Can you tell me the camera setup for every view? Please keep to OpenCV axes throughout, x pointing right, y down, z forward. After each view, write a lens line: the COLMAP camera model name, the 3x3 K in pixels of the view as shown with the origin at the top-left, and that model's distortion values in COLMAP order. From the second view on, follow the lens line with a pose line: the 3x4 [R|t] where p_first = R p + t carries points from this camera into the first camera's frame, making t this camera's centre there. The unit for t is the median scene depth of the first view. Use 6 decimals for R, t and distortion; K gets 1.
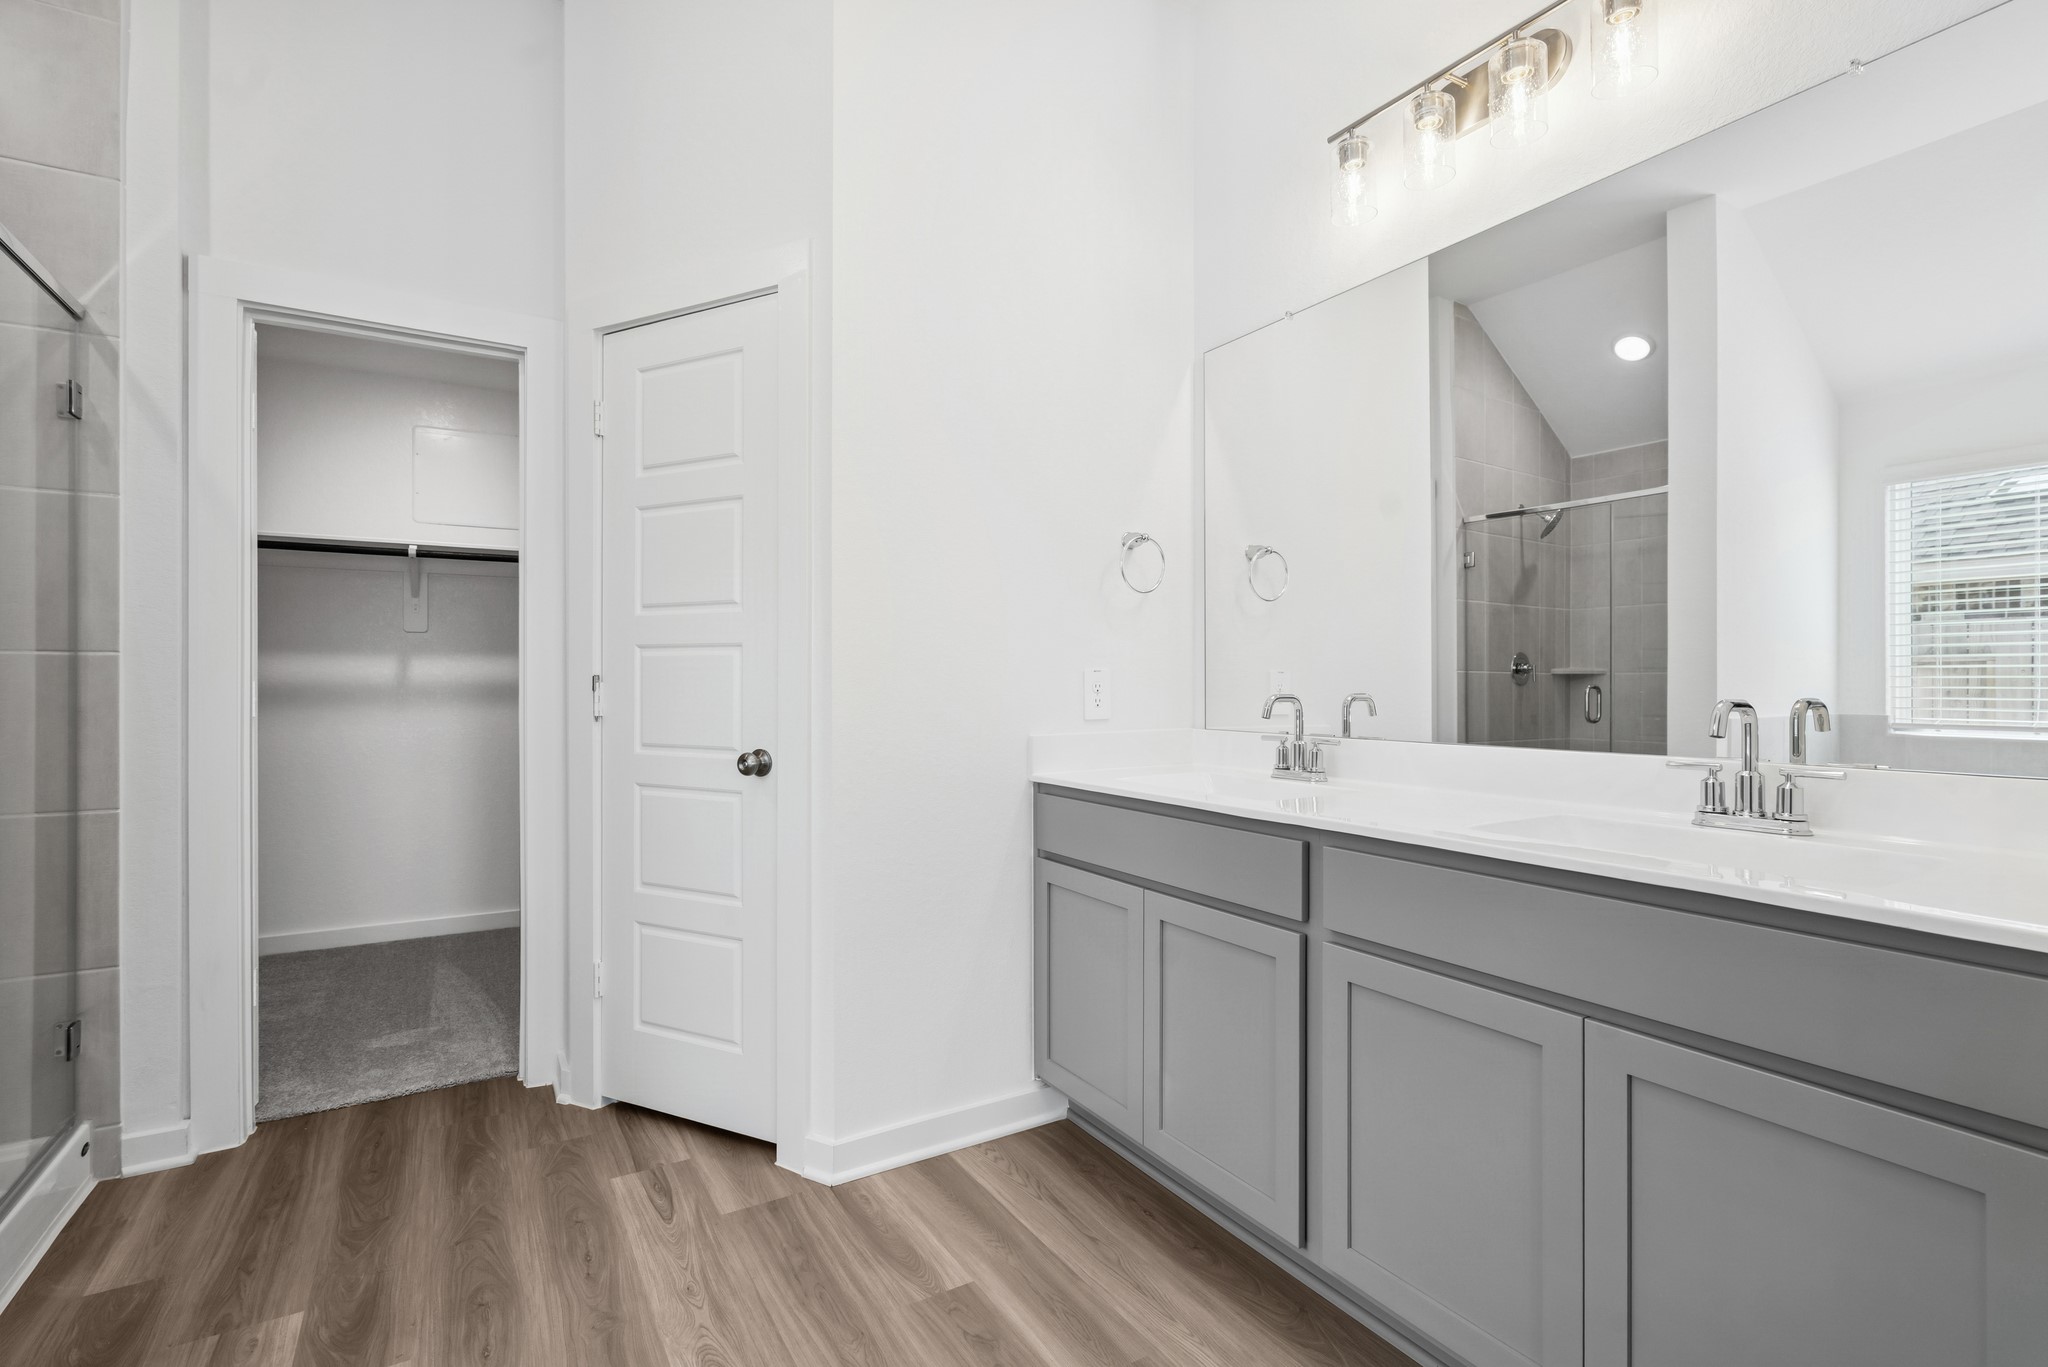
lens RADIAL K [[936.4, 0, 1029.7], [0, 936.4, 684.7], [0, 0, 1]] dist [-0.007744, 0.001505]
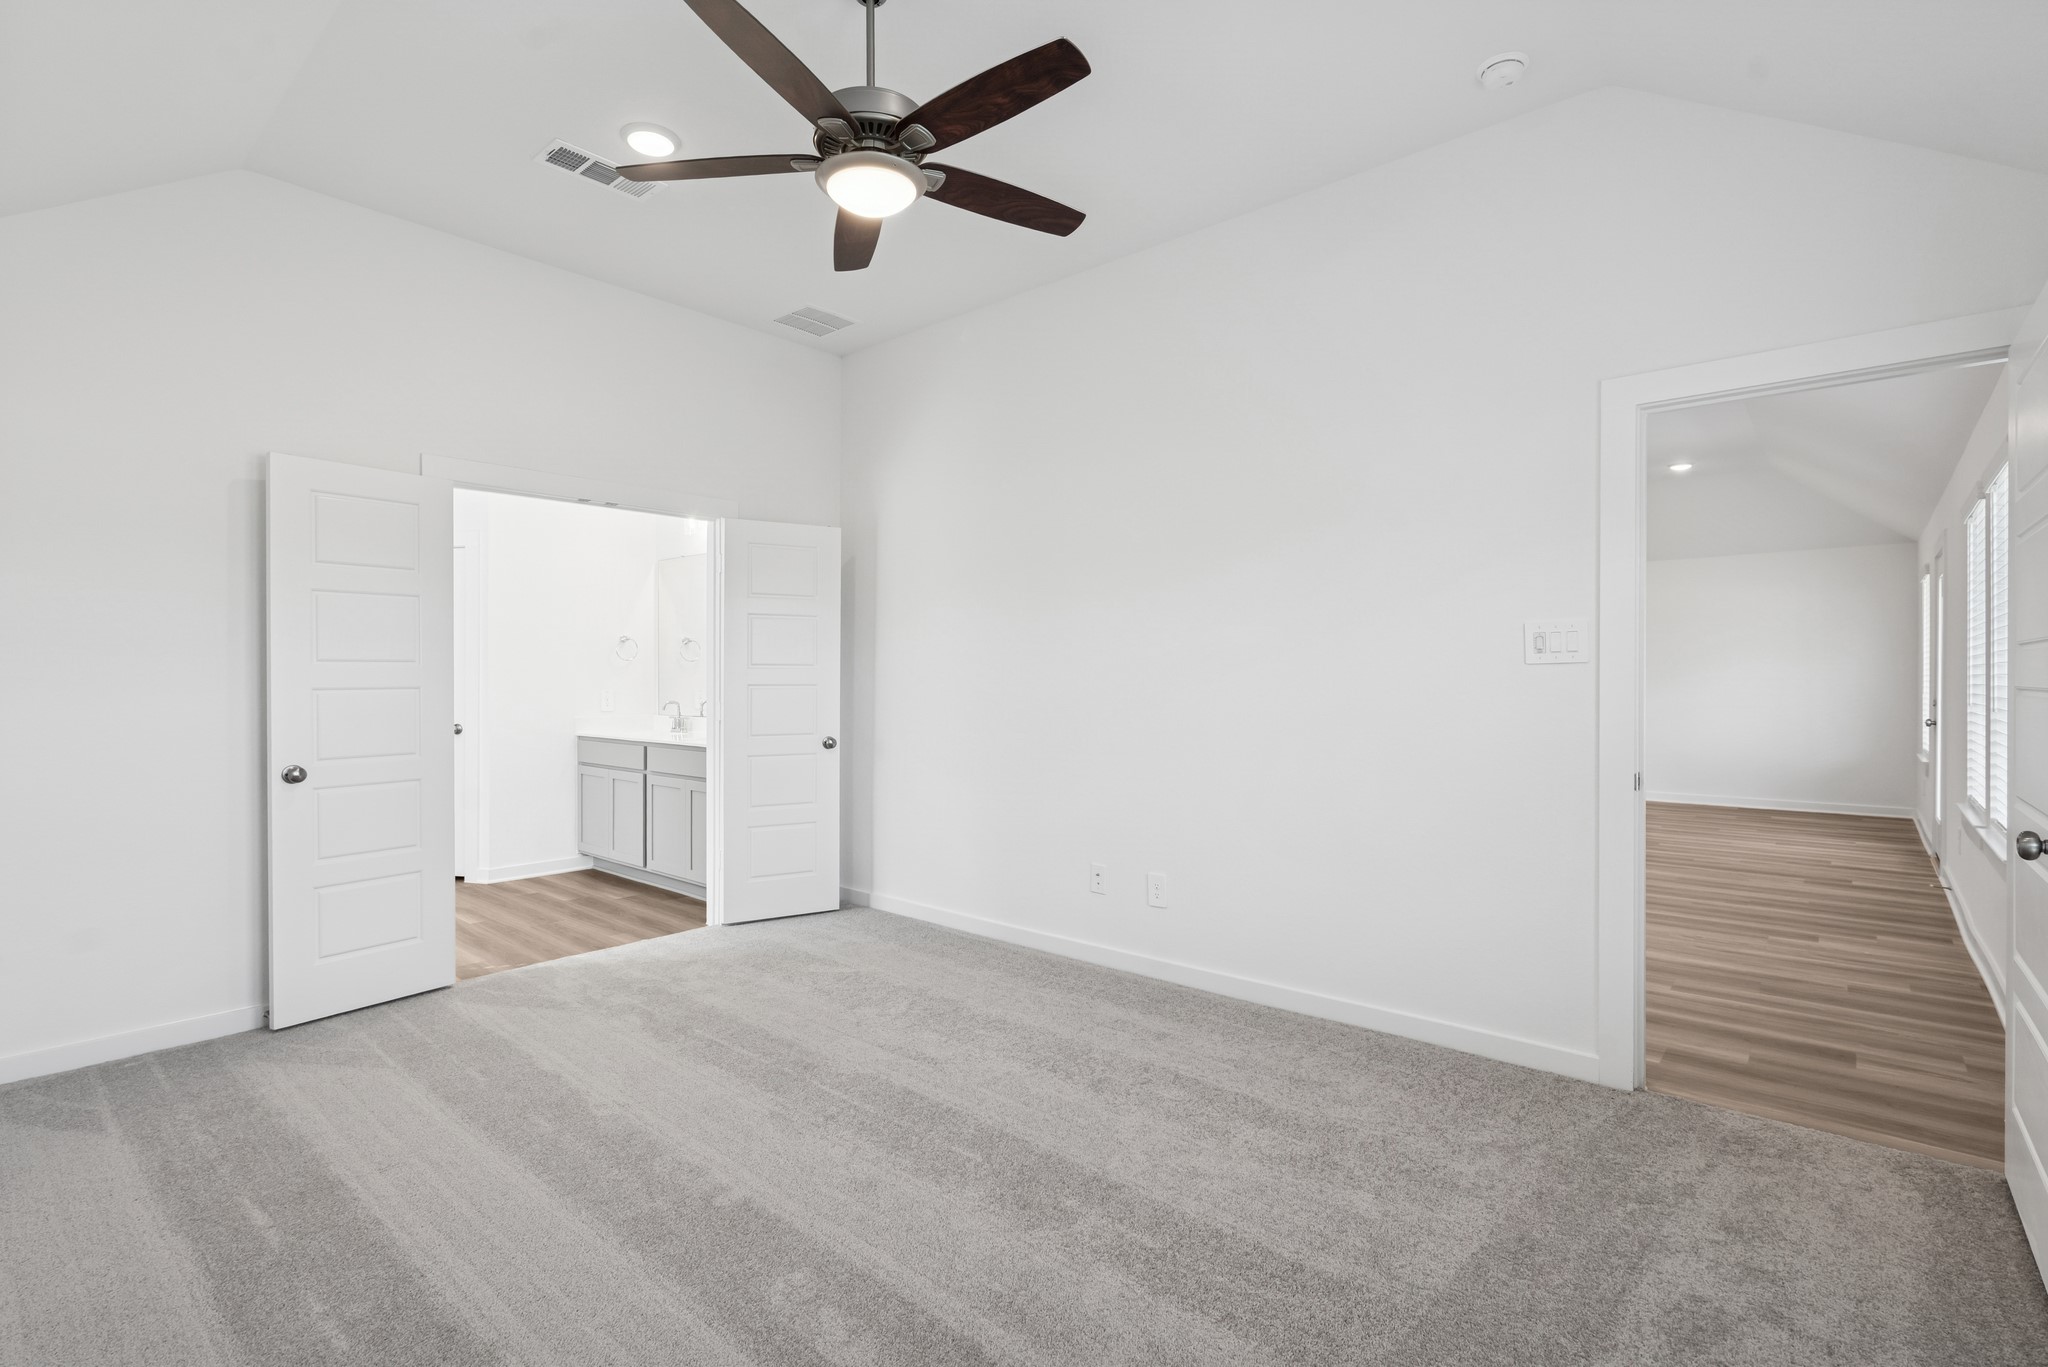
lens RADIAL K [[936.4, 0, 1003.4], [0, 936.4, 683.0], [0, 0, 1]] dist [-0.007744, 0.001505]
pose [[0.961521, -0.013881, 0.274380, 0.472733], [0.016677, 0.999830, -0.007859, -0.004672], [-0.274225, 0.012133, 0.961589, -1.953754]]
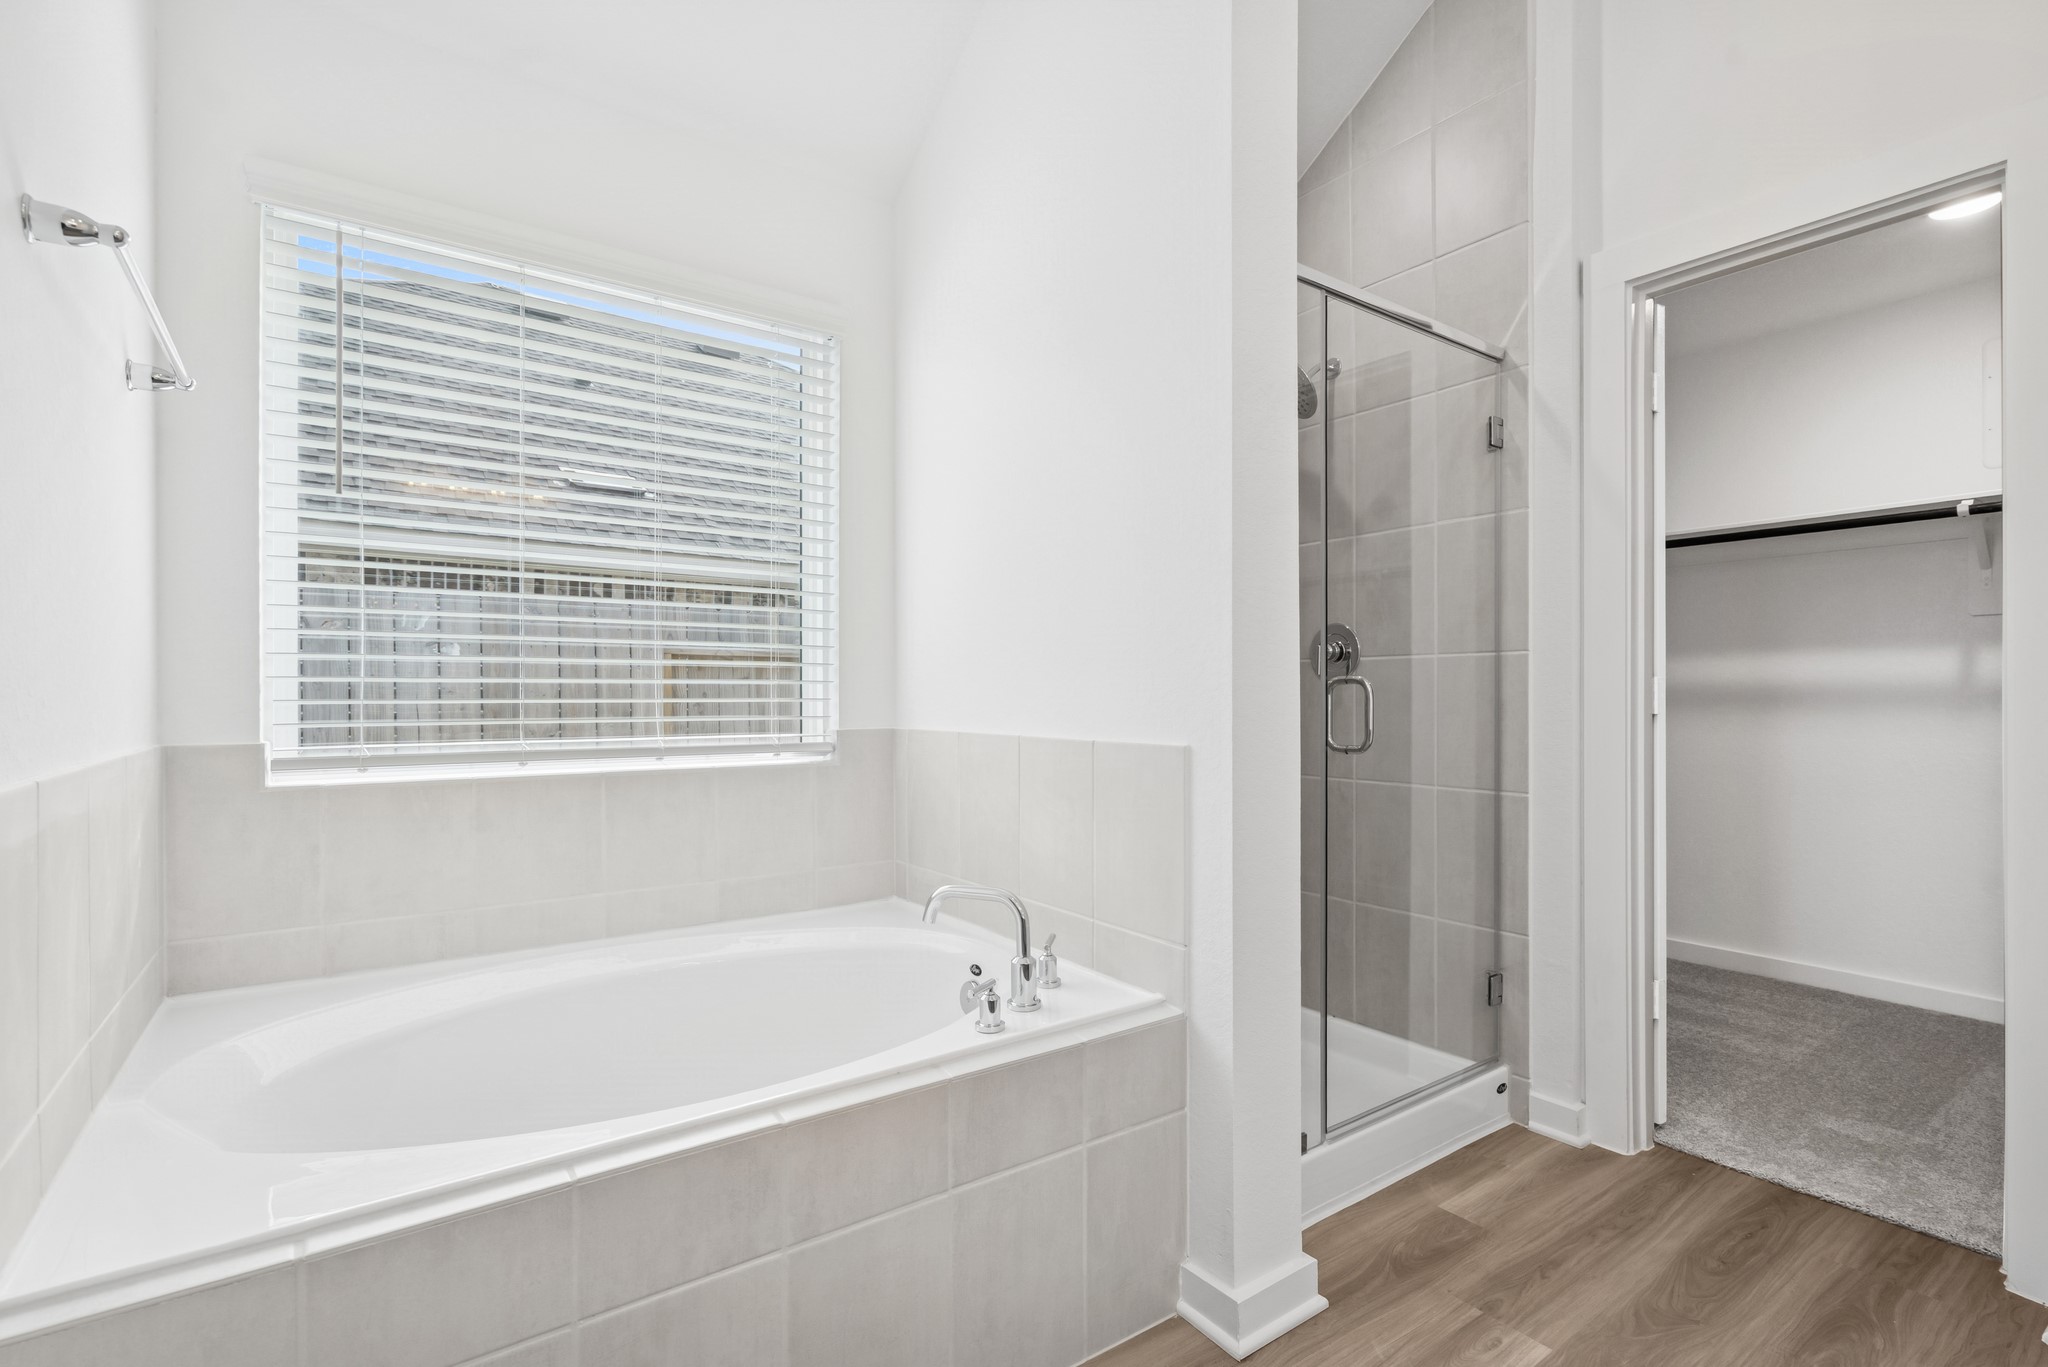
lens RADIAL K [[936.4, 0, 1008.5], [0, 936.4, 699.2], [0, 0, 1]] dist [-0.007744, 0.001505]
pose [[0.058588, 0.003794, -0.998275, 0.086012], [-0.001817, 0.999992, 0.003694, 0.019169], [0.998281, 0.001598, 0.058594, 0.318790]]
